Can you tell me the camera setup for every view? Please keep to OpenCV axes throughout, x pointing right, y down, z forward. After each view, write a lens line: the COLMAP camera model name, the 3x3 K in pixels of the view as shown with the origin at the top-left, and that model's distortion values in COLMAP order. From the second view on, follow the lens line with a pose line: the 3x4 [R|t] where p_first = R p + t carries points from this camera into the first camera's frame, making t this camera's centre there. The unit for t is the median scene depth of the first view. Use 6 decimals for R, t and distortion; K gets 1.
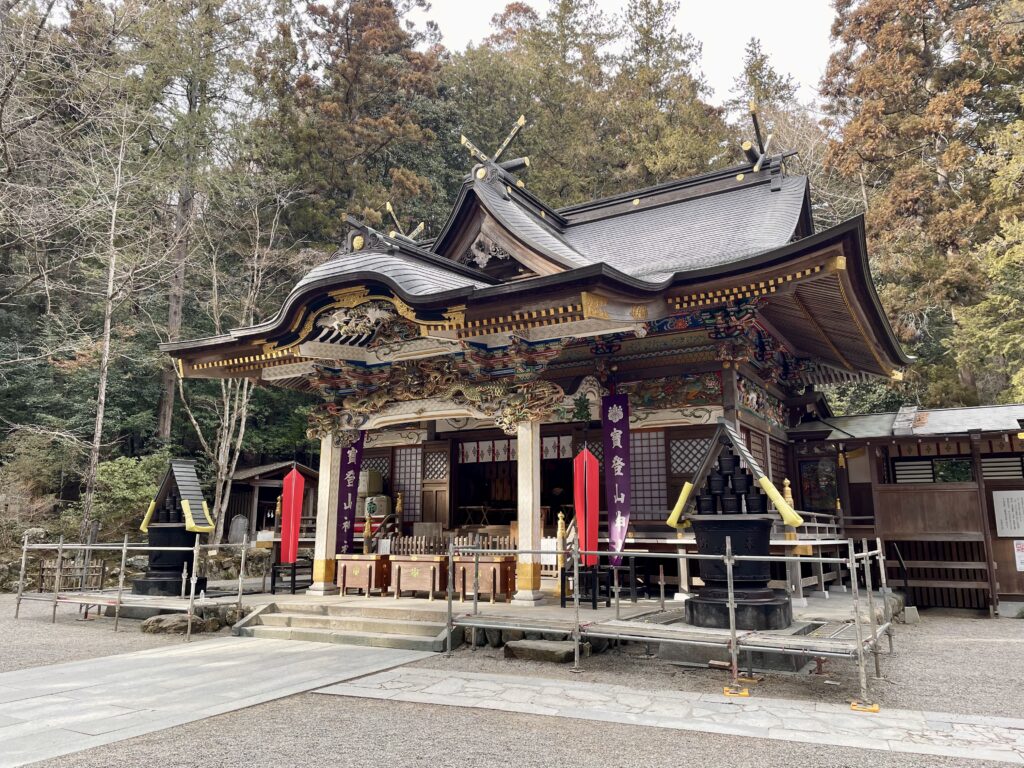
lens RADIAL K [[765.5, 0, 511.0], [0, 765.5, 371.6], [0, 0, 1]] dist [0.063953, -0.006258]
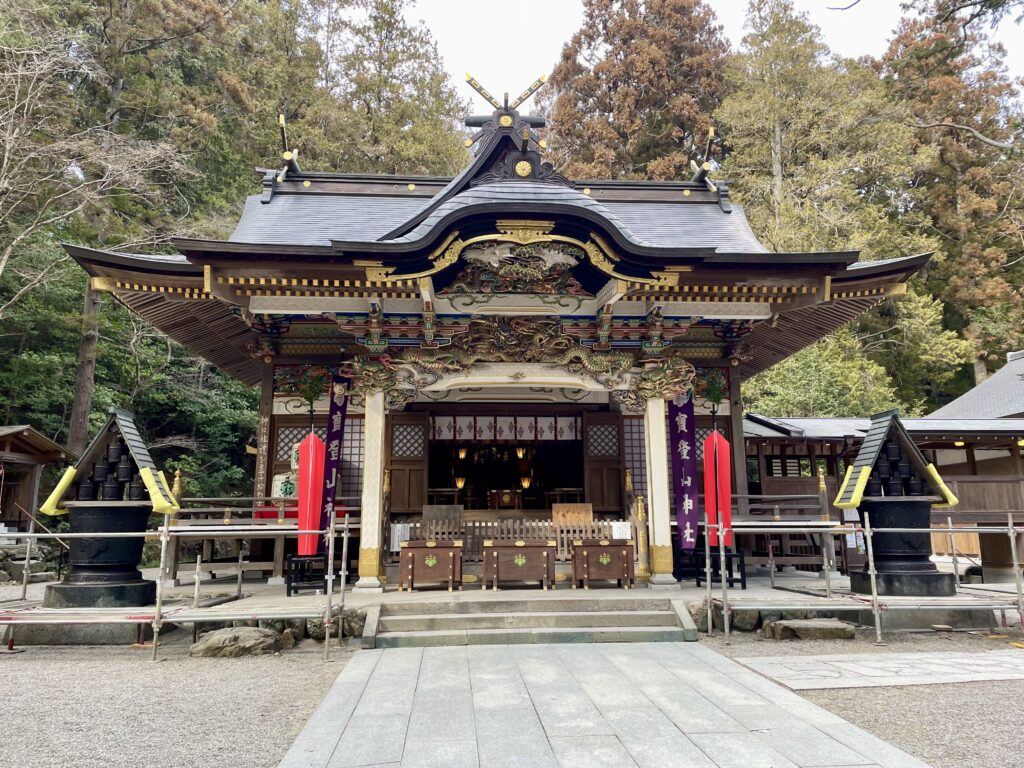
lens RADIAL K [[765.5, 0, 511.0], [0, 765.5, 371.6], [0, 0, 1]] dist [0.063953, -0.006258]
pose [[0.825248, 0.106272, 0.554682, -0.618058], [-0.107801, 0.993720, -0.030003, 0.075176], [-0.554387, -0.035036, 0.831521, 0.284562]]
